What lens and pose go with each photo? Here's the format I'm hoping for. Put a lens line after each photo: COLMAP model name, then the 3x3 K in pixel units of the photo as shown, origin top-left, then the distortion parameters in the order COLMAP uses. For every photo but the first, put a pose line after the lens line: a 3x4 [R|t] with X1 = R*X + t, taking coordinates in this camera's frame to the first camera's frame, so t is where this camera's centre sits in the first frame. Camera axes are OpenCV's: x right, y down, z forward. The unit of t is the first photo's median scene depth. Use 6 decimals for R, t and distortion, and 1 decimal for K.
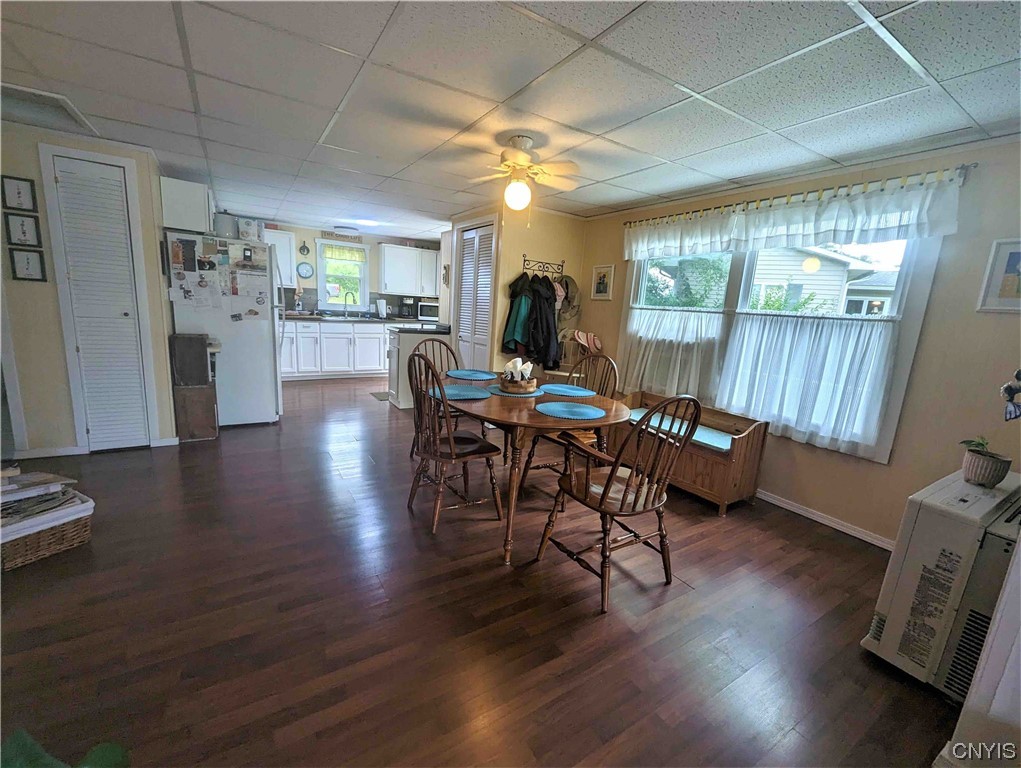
lens RADIAL K [[423.9, 0, 511.6], [0, 423.9, 390.2], [0, 0, 1]] dist [0.000742, 0.000014]
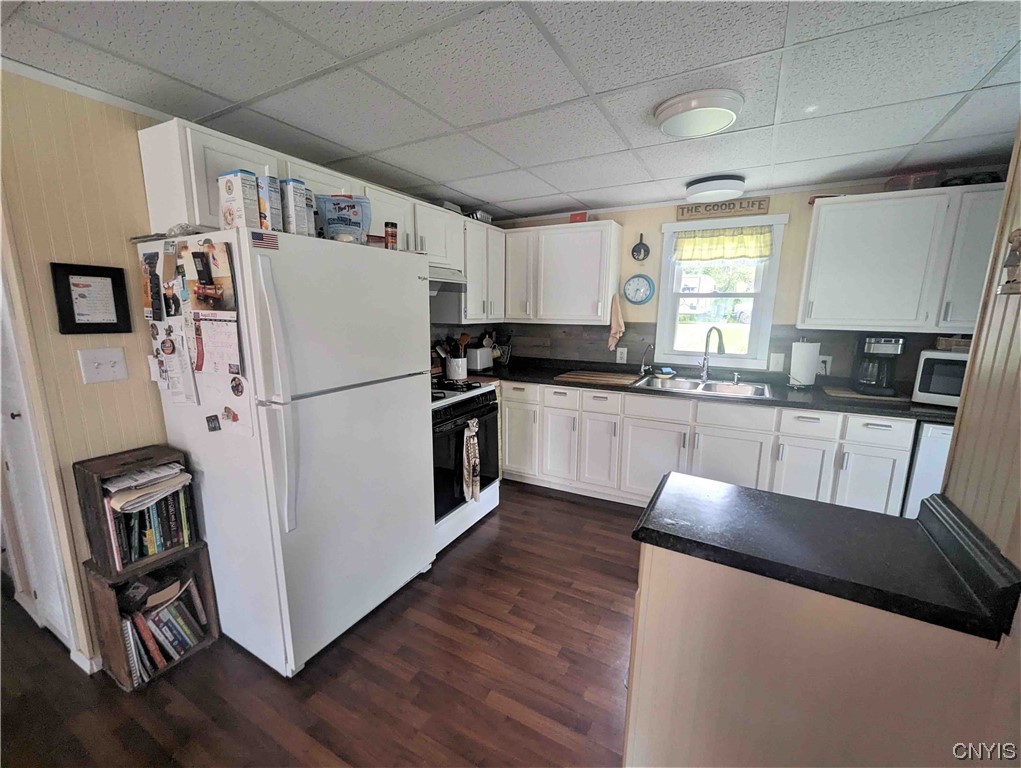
lens RADIAL K [[426.6, 0, 511.2], [0, 426.6, 389.2], [0, 0, 1]] dist [0.000478, 0.000016]
pose [[0.478146, 0.107604, -0.871664, -0.108865], [-0.150919, 0.987771, 0.039151, -0.197535], [0.865217, 0.112831, 0.488538, 0.779007]]
